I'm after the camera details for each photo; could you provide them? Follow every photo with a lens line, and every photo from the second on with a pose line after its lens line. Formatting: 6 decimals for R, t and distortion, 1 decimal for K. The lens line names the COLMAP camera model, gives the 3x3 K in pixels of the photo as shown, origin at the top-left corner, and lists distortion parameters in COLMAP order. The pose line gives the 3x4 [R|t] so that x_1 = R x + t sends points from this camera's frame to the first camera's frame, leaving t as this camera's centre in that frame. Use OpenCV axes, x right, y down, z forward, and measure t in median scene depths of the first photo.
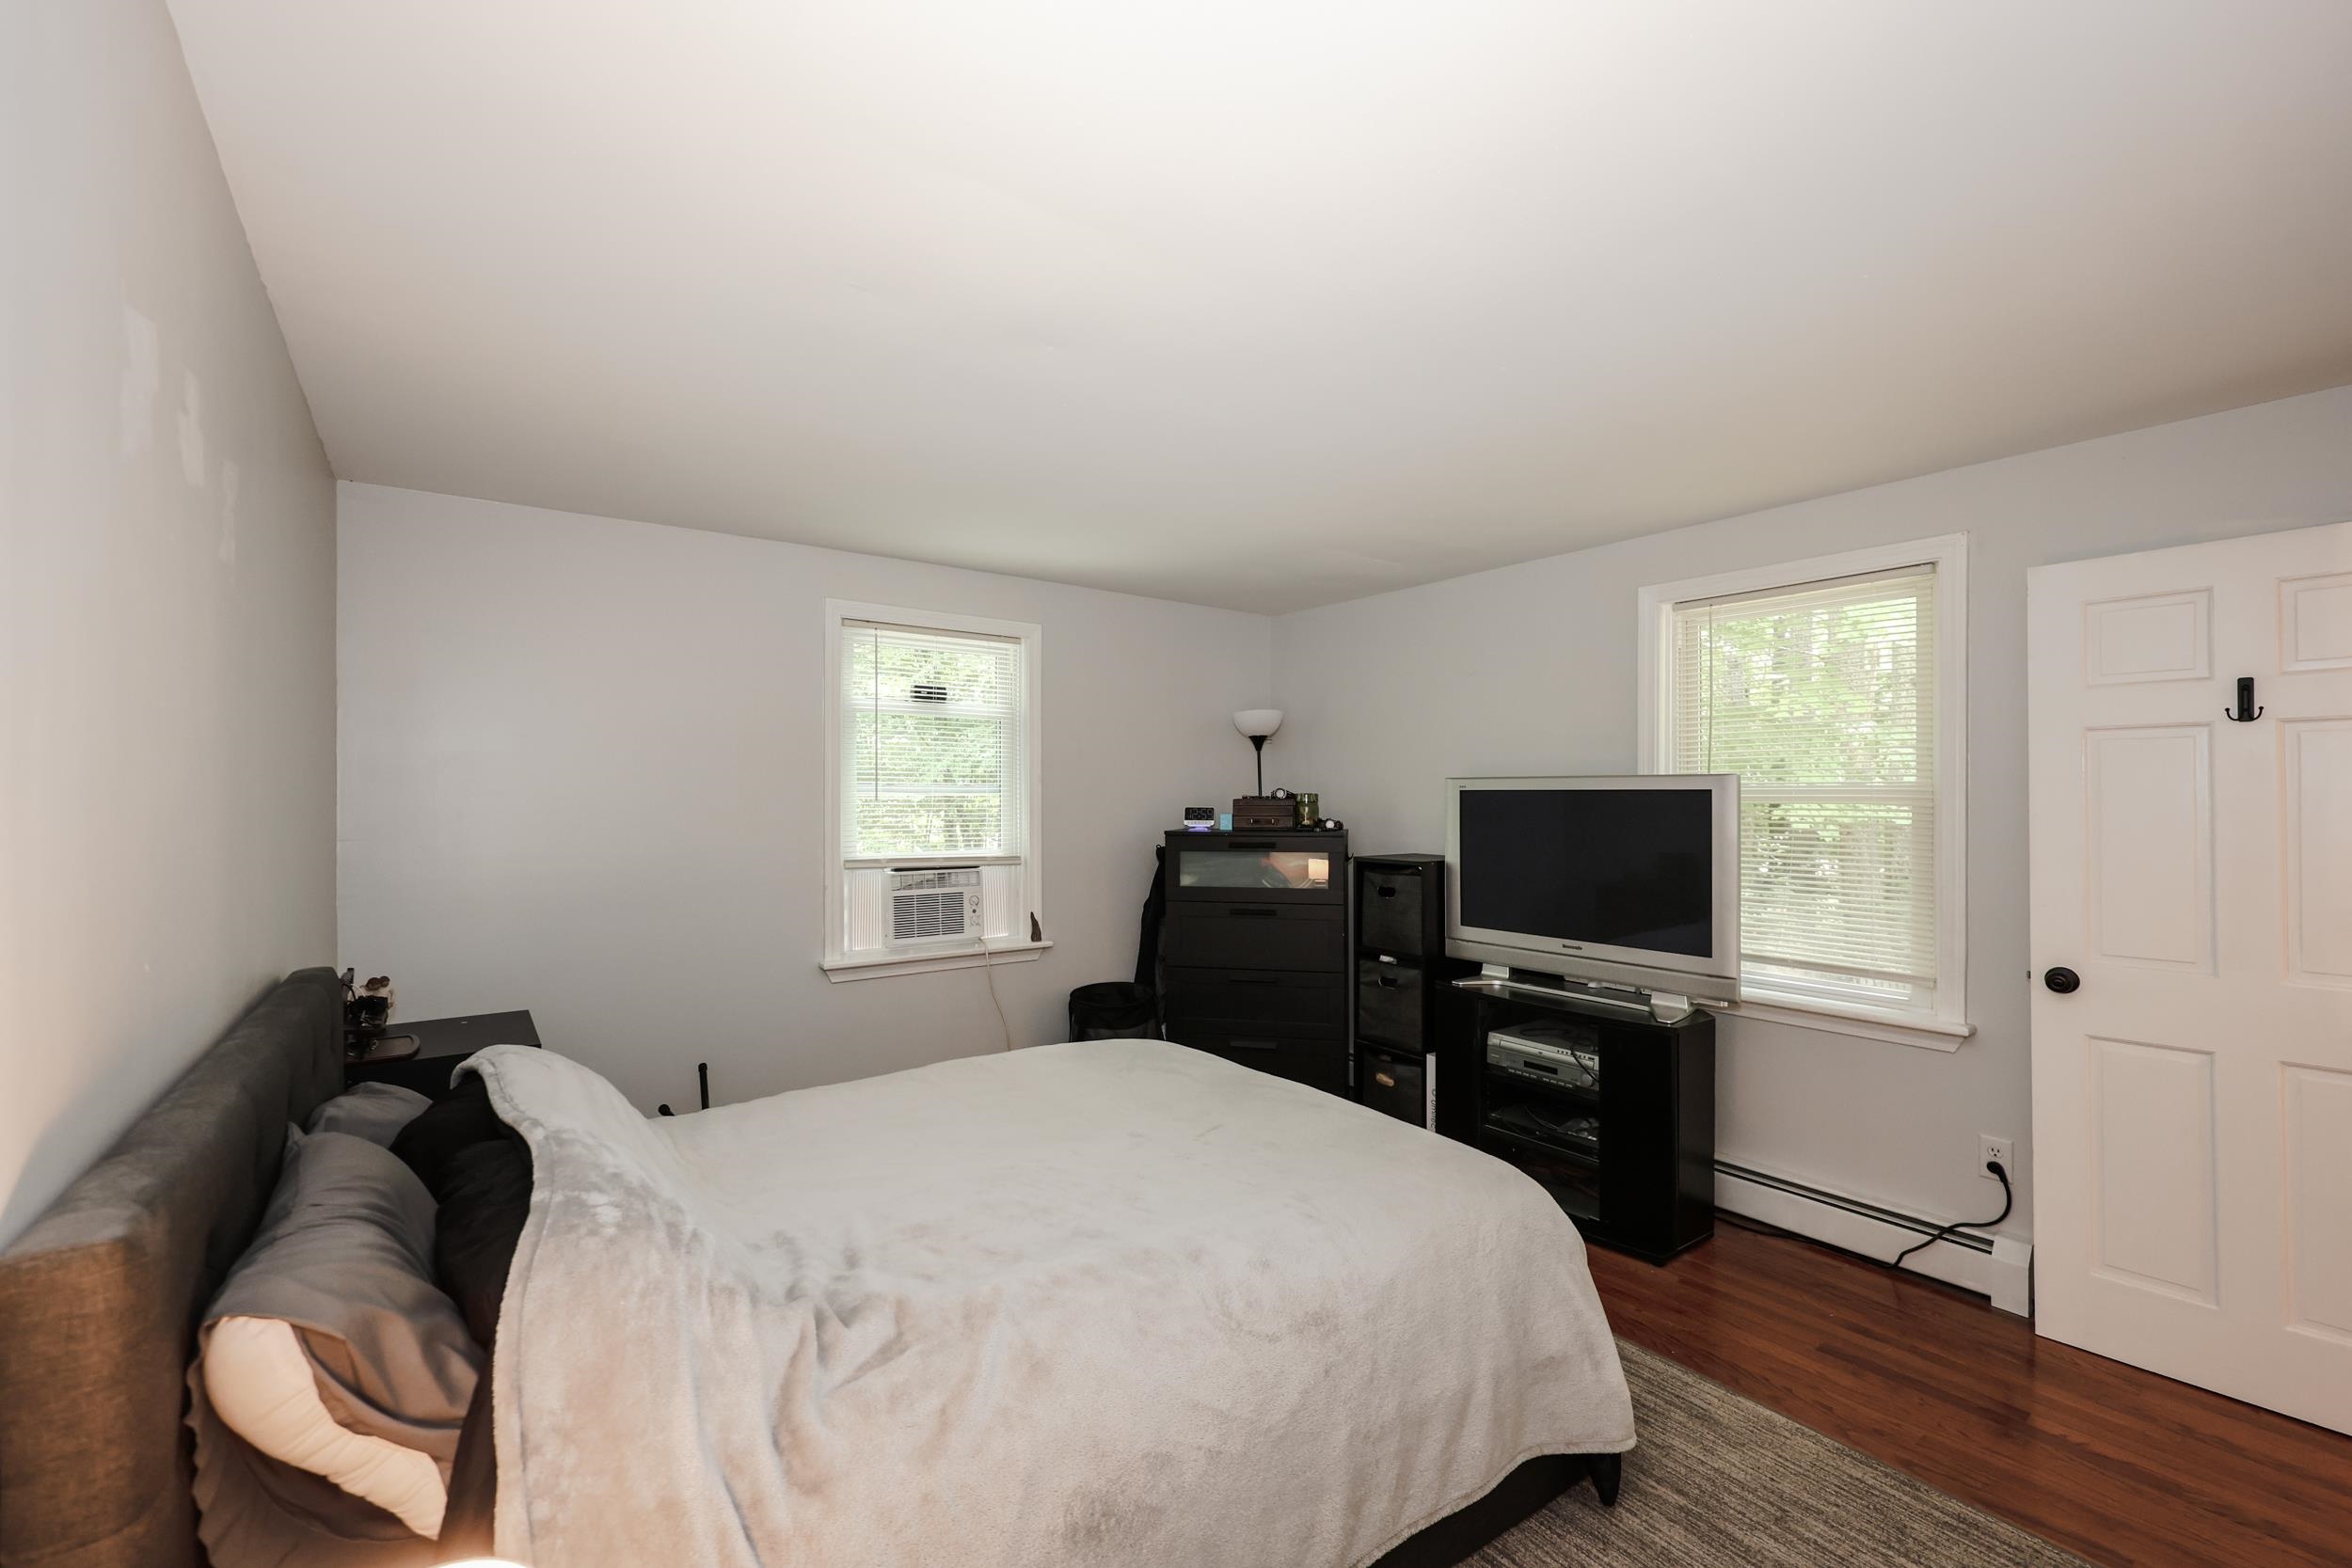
lens RADIAL K [[995.6, 0, 1182.3], [0, 995.6, 801.0], [0, 0, 1]] dist [0.000407, 0.000130]
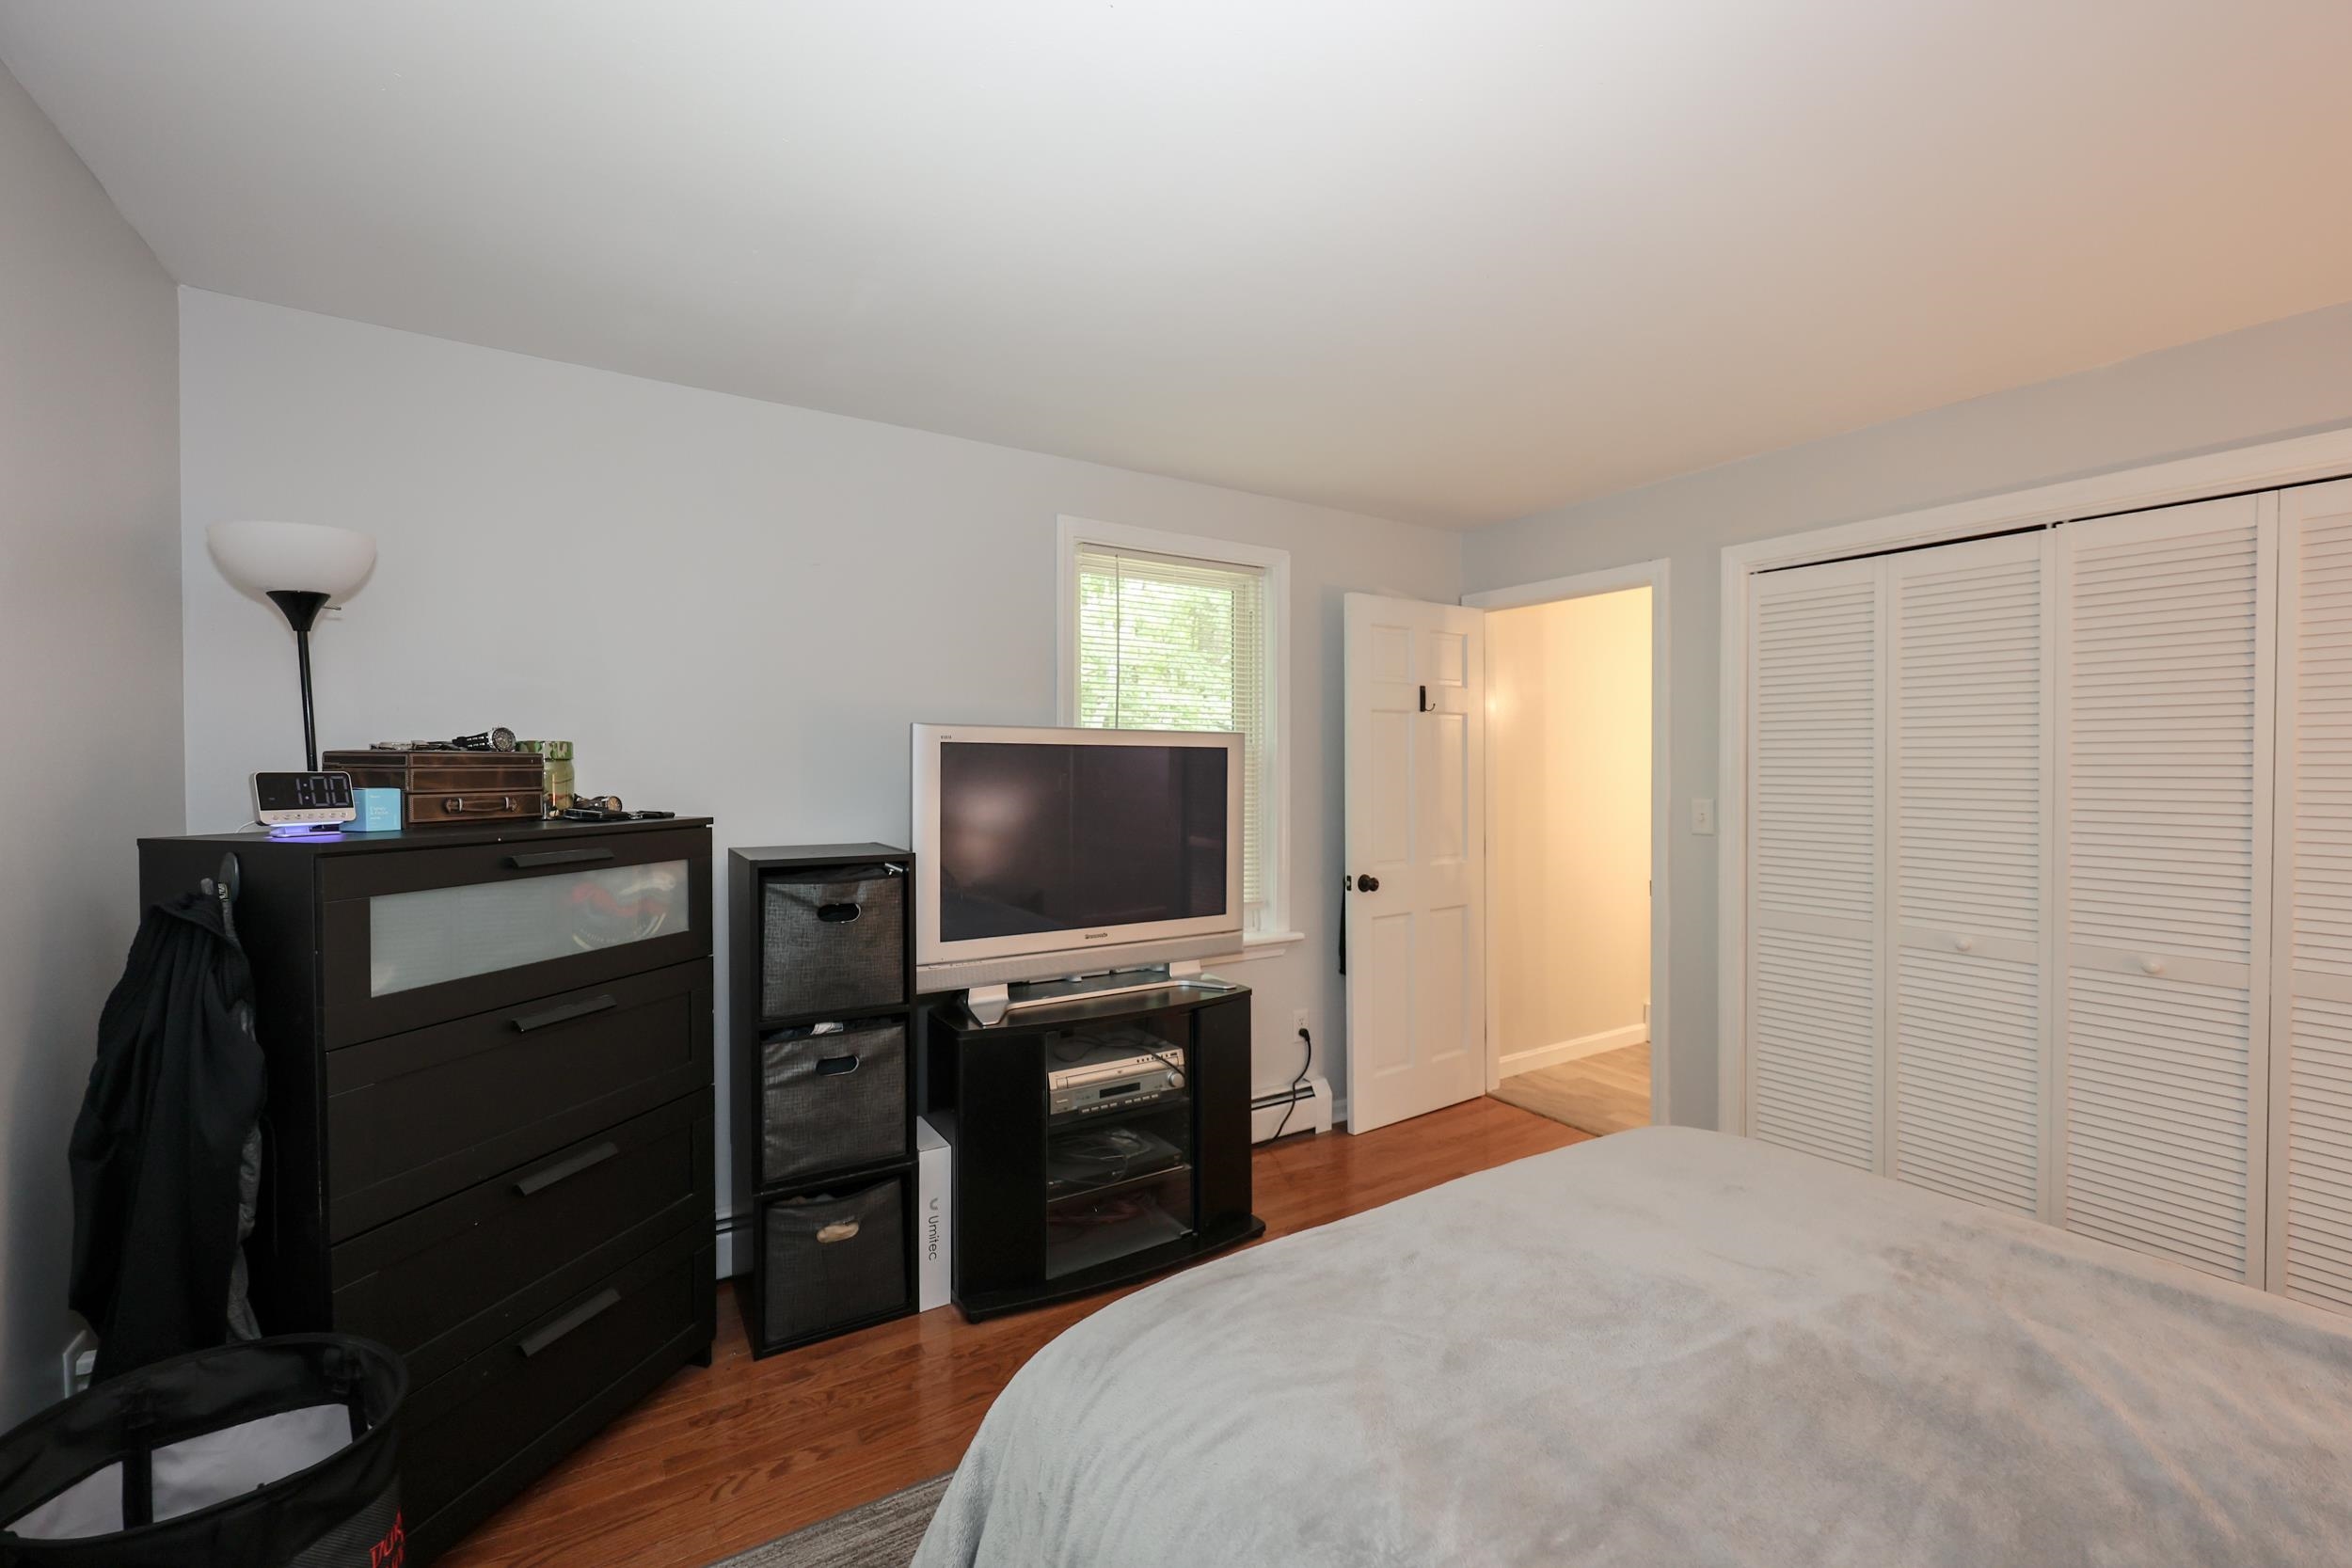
lens RADIAL K [[977.0, 0, 1176.6], [0, 977.0, 781.8], [0, 0, 1]] dist [0.001121, 0.000116]
pose [[0.067858, -0.017006, 0.997550, -0.372324], [0.002804, 0.999854, 0.016855, 0.005278], [-0.997691, 0.001653, 0.067895, 0.799292]]
